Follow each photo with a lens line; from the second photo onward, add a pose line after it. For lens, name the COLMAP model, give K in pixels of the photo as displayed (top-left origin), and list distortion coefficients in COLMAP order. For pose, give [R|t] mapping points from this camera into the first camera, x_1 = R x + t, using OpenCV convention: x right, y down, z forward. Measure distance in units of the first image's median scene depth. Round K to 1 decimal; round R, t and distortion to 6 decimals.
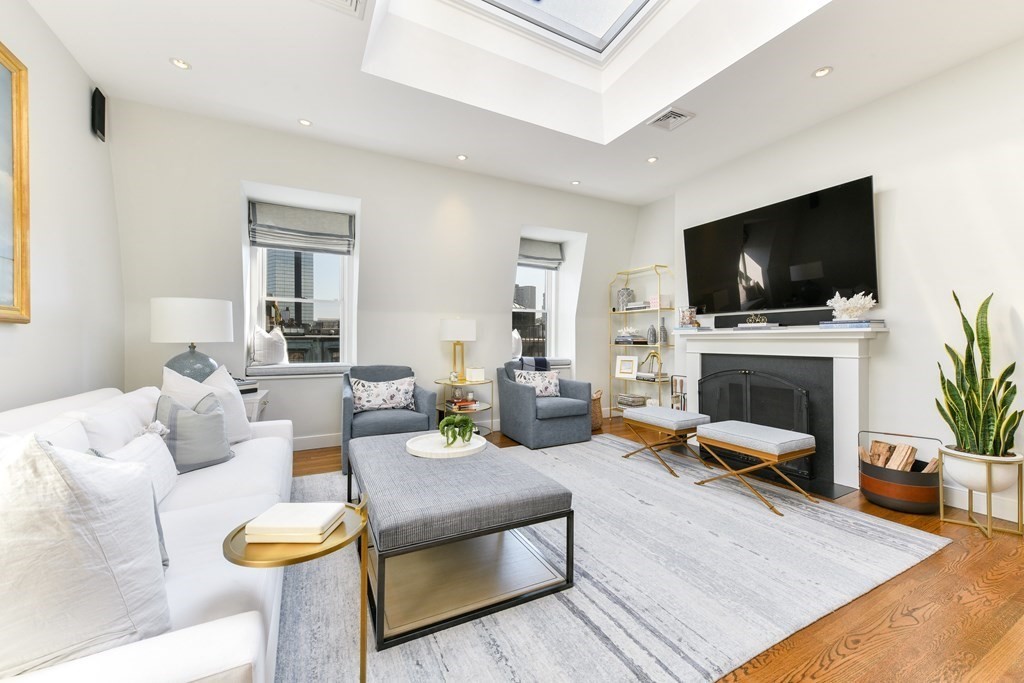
lens RADIAL K [[399.5, 0, 513.1], [0, 399.5, 341.7], [0, 0, 1]] dist [0.009309, -0.001418]
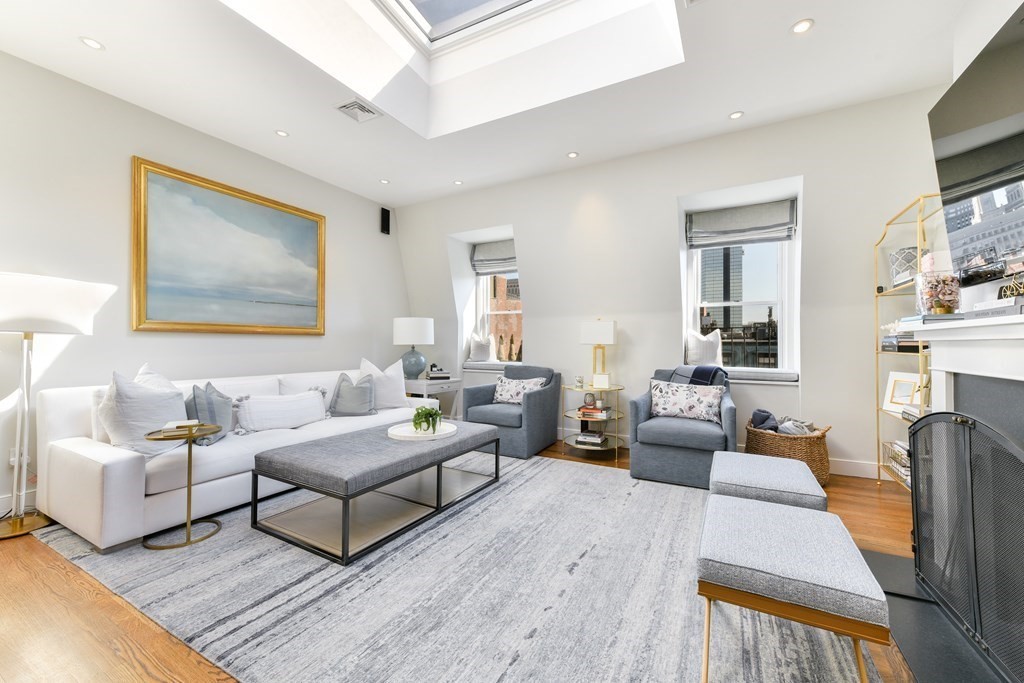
lens RADIAL K [[399.5, 0, 516.3], [0, 399.5, 342.2], [0, 0, 1]] dist [0.009309, -0.001418]
pose [[0.555804, -0.002383, -0.831310, 0.597058], [-0.004626, 0.999972, -0.005959, -0.000037], [0.831301, 0.007158, 0.555777, 0.348109]]
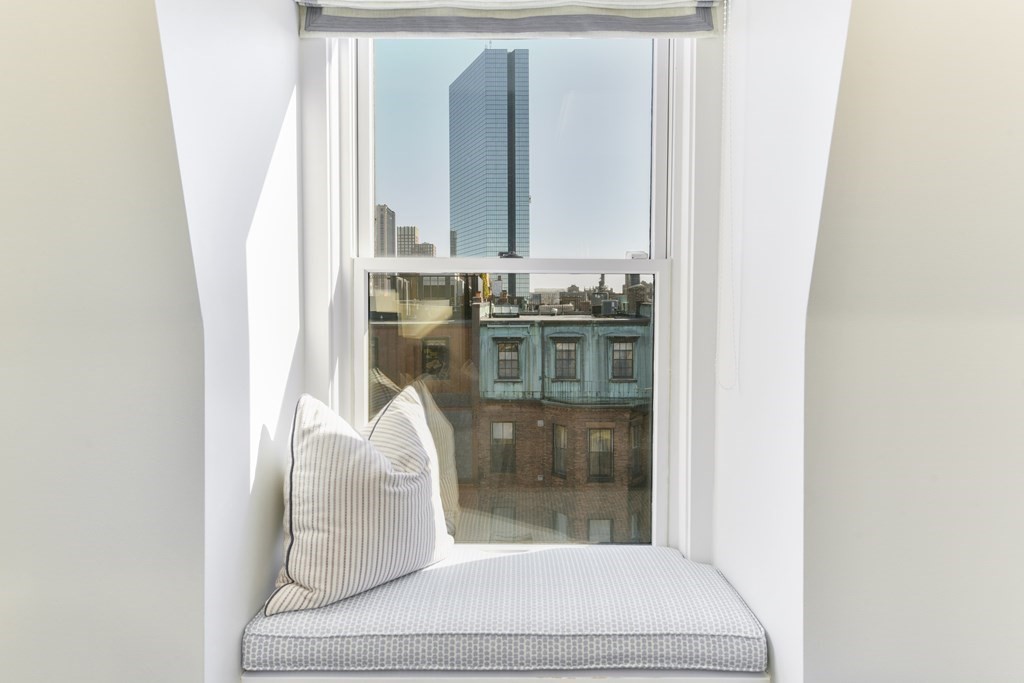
lens RADIAL K [[582.6, 0, 512.0], [0, 582.6, 336.4], [0, 0, 1]] dist [0.001073, 0.000008]
pose [[0.881294, 0.014001, -0.472361, -0.403476], [-0.000360, 0.999581, 0.028956, -0.080308], [0.472569, -0.025349, 0.880929, 0.780687]]
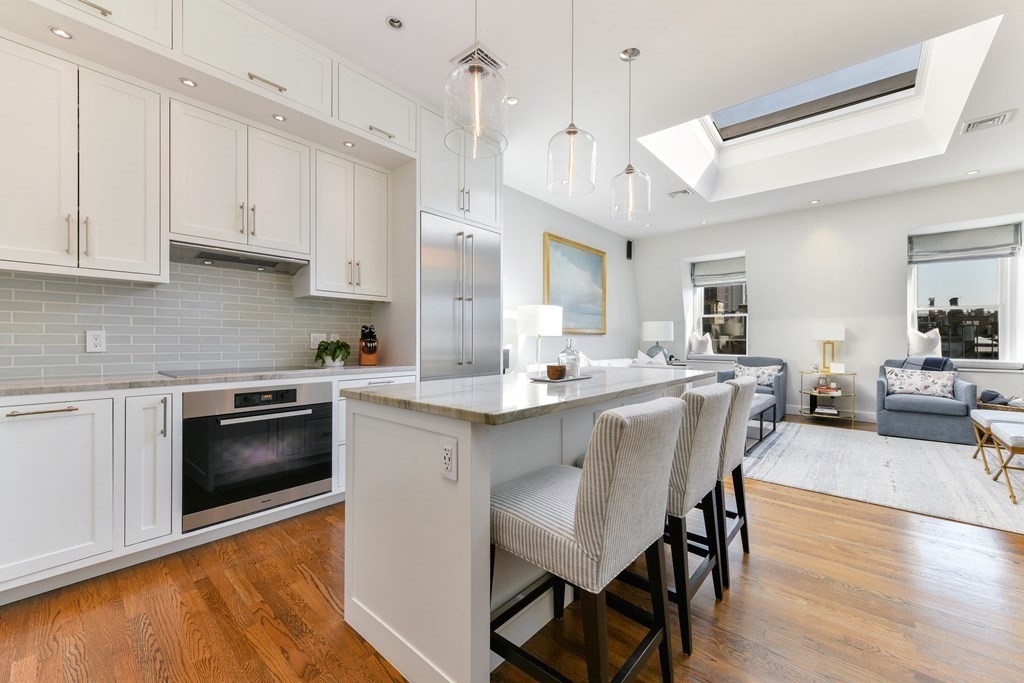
lens RADIAL K [[399.5, 0, 519.8], [0, 399.5, 341.6], [0, 0, 1]] dist [0.009309, -0.001418]
pose [[0.363231, 0.003189, -0.931693, 0.752150], [-0.004612, 0.999988, 0.001625, 0.004553], [0.931688, 0.003707, 0.363242, -0.386390]]
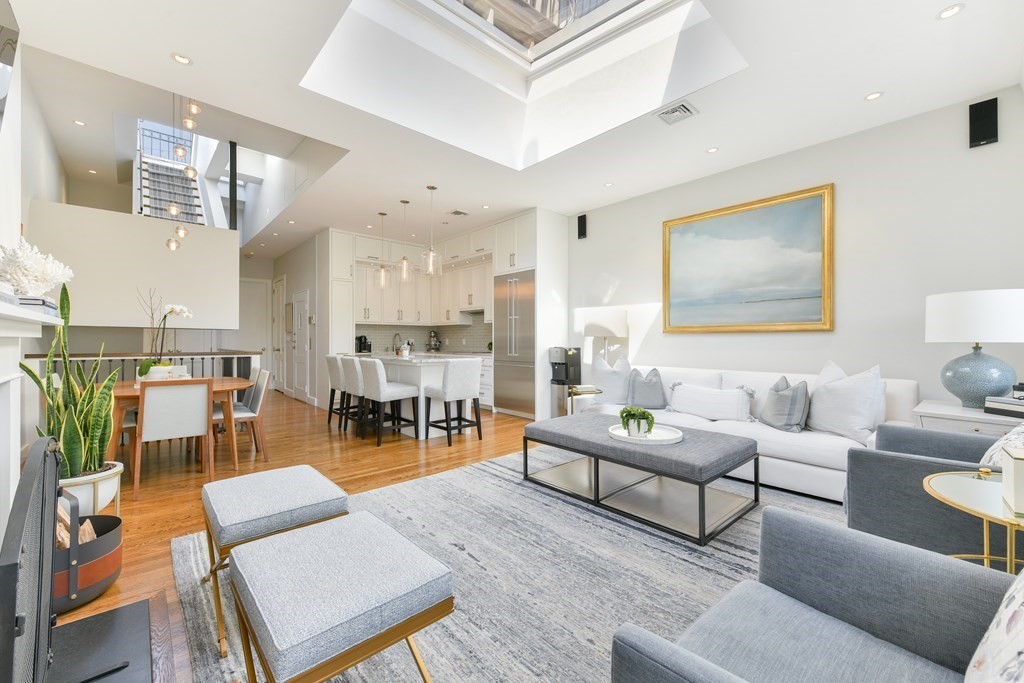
lens RADIAL K [[399.5, 0, 518.1], [0, 399.5, 341.1], [0, 0, 1]] dist [0.009309, -0.001418]
pose [[-0.964366, -0.000066, -0.264572, 0.289250], [-0.001008, 0.999994, 0.003425, -0.002380], [0.264570, 0.003569, -0.964360, 1.214058]]
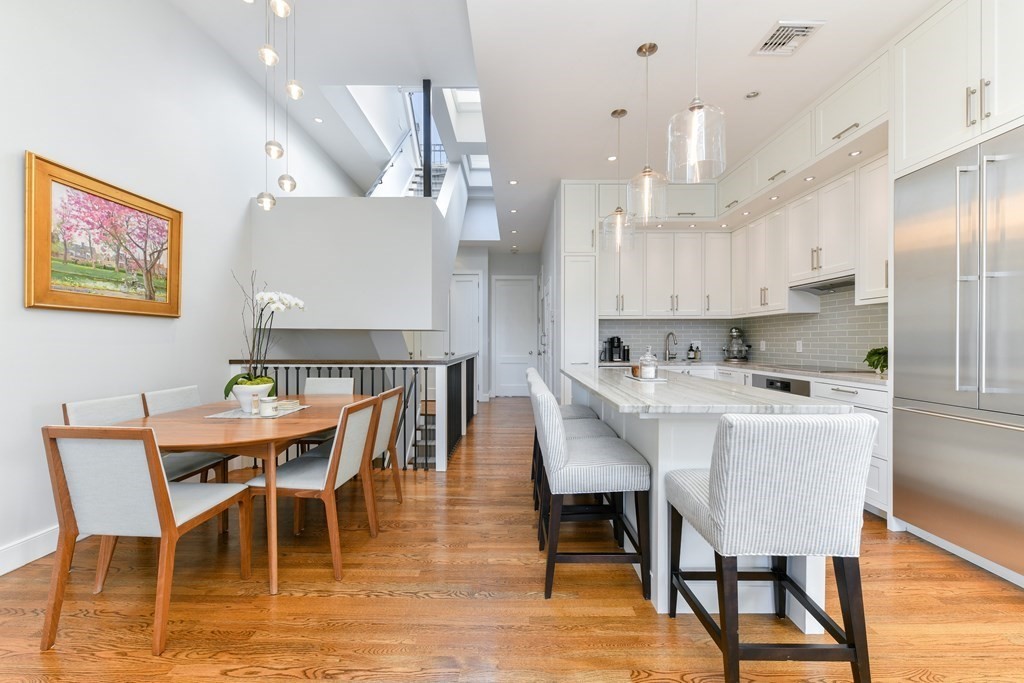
lens RADIAL K [[399.5, 0, 515.7], [0, 399.5, 345.8], [0, 0, 1]] dist [0.009309, -0.001418]
pose [[-0.884153, -0.003058, 0.467187, 0.188866], [0.002783, 0.999926, 0.011814, -0.007915], [-0.467189, 0.011745, -0.884079, 0.498899]]
